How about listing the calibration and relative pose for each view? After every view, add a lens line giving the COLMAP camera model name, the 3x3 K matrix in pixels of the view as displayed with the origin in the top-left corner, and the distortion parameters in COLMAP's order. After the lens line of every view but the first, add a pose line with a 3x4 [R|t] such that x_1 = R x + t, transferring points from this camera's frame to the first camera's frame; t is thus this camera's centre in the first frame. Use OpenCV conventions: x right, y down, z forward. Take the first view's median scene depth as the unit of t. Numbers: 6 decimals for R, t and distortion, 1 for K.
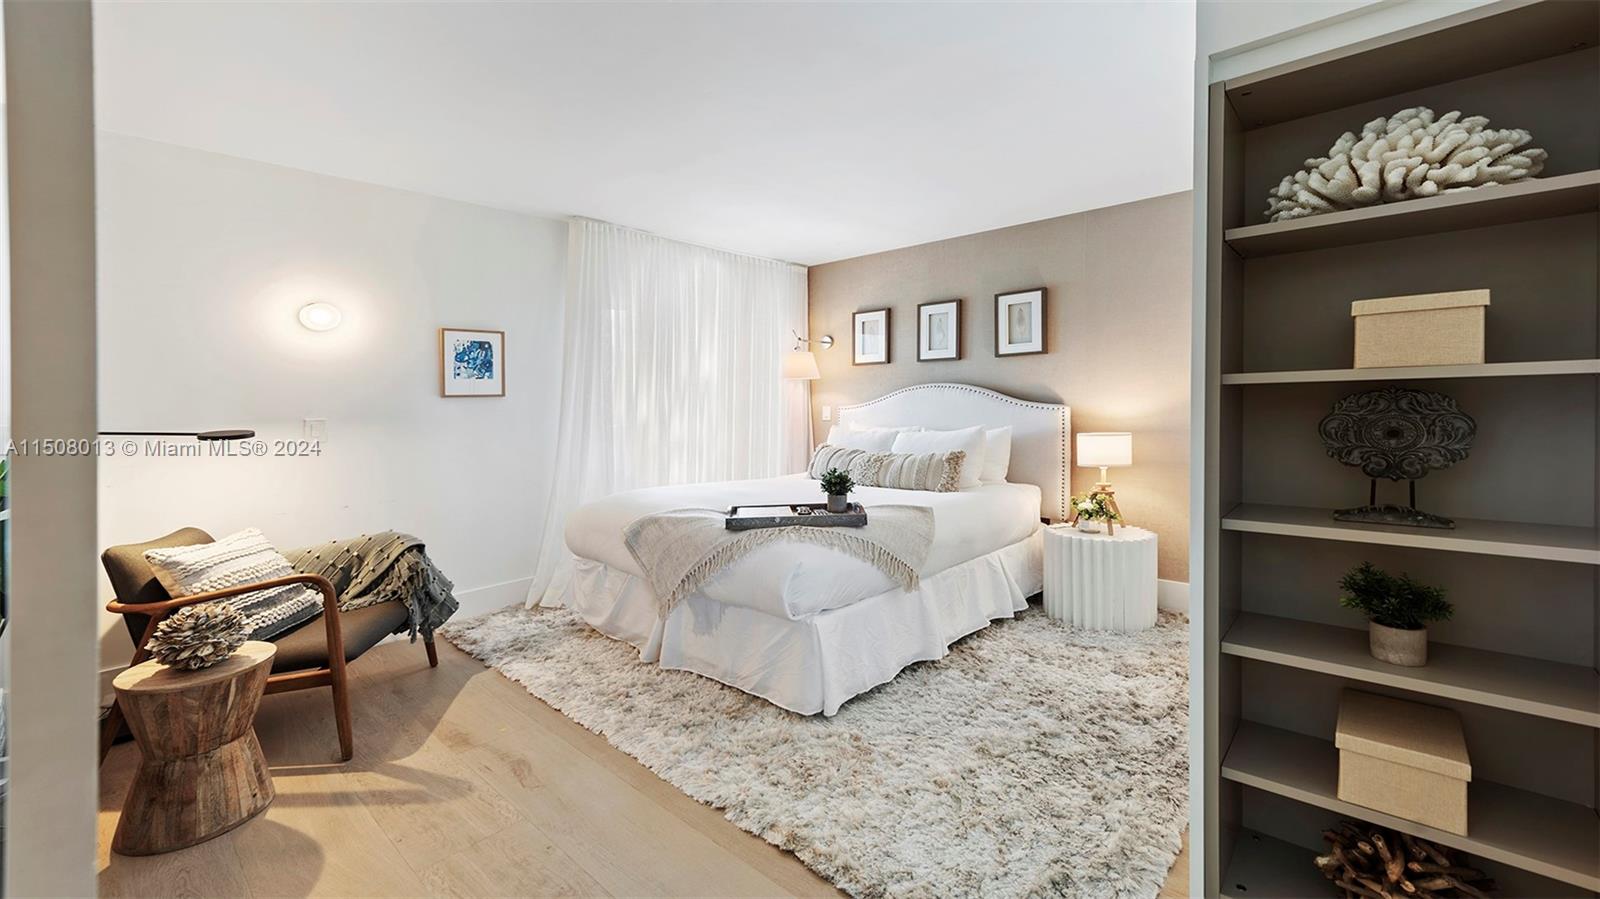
lens RADIAL K [[625.9, 0, 800.0], [0, 625.9, 449.5], [0, 0, 1]] dist [0.000469, 0.000056]
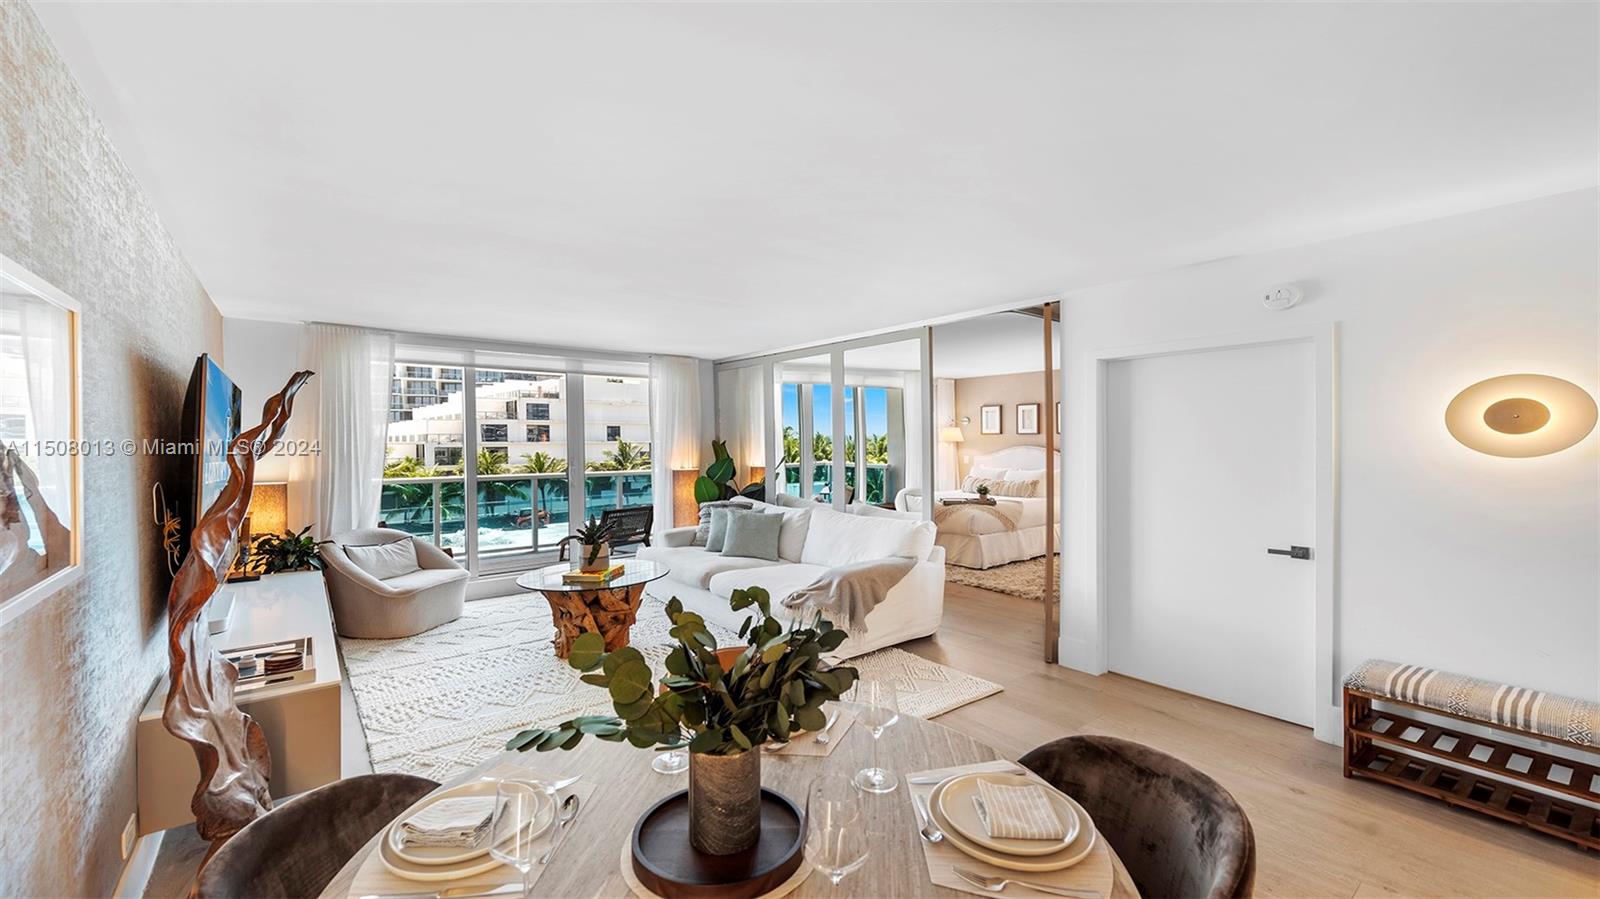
lens RADIAL K [[632.6, 0, 796.5], [0, 632.6, 431.7], [0, 0, 1]] dist [0.000833, 0.000094]
pose [[0.987953, 0.011207, -0.154346, -0.192784], [-0.023980, 0.996414, -0.081145, 0.028200], [0.152883, 0.083869, 0.984679, -1.084265]]
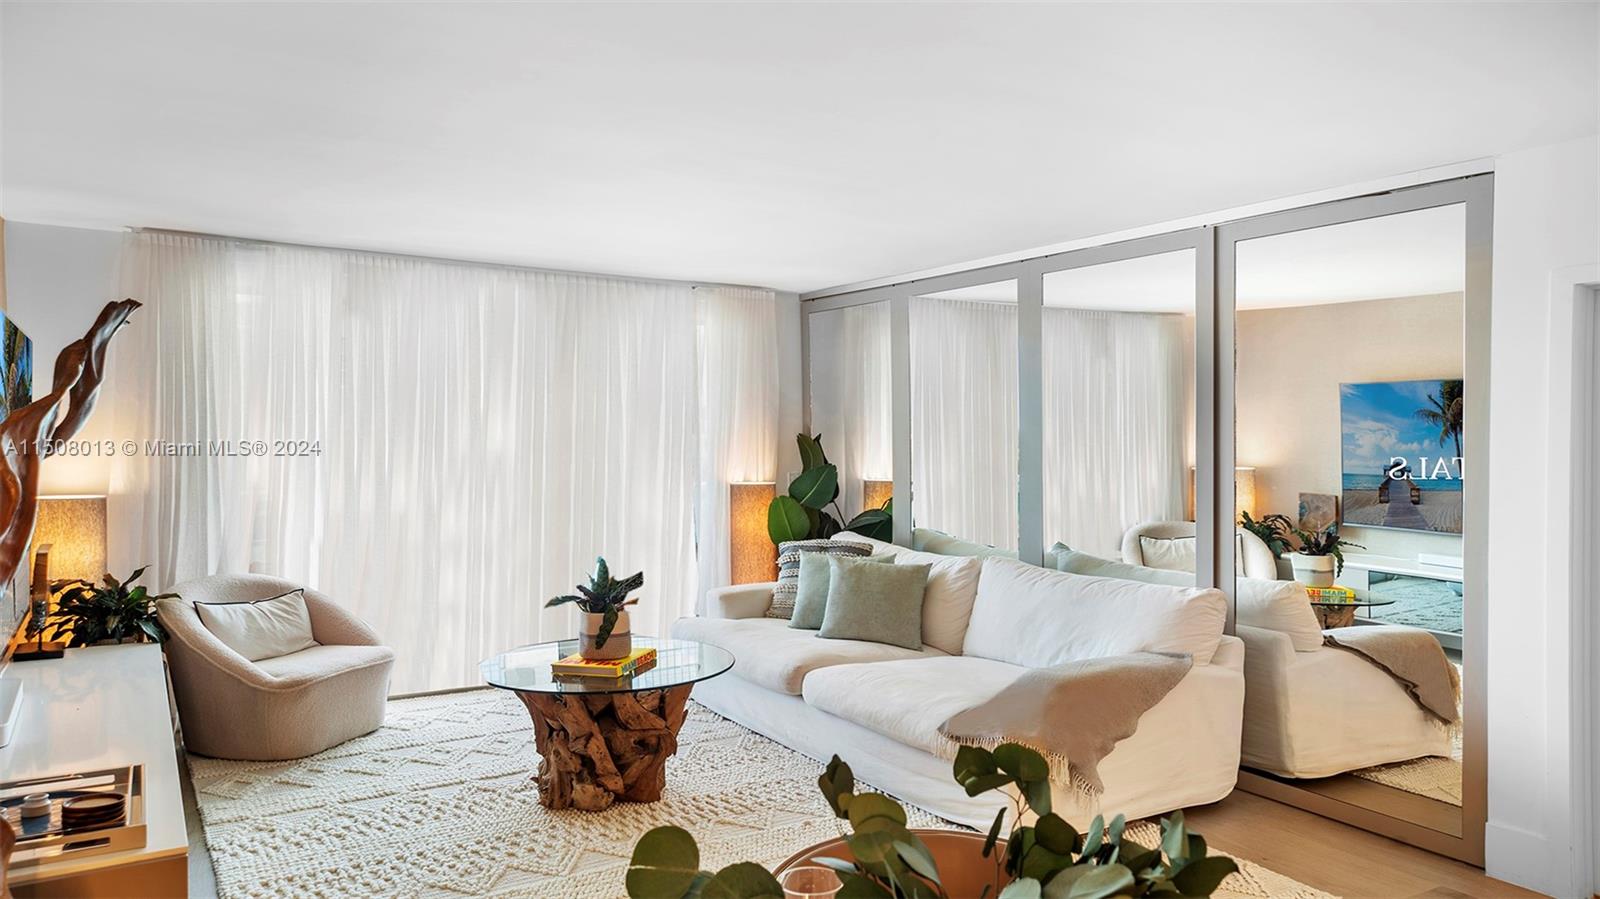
lens RADIAL K [[1068.9, 0, 800.0], [0, 1068.9, 449.5], [0, 0, 1]] dist [0.037166, -0.024161]
pose [[0.964459, 0.027543, -0.262794, -0.241266], [-0.042384, 0.997800, -0.050976, 0.026932], [0.260811, 0.060302, 0.963505, -1.030886]]
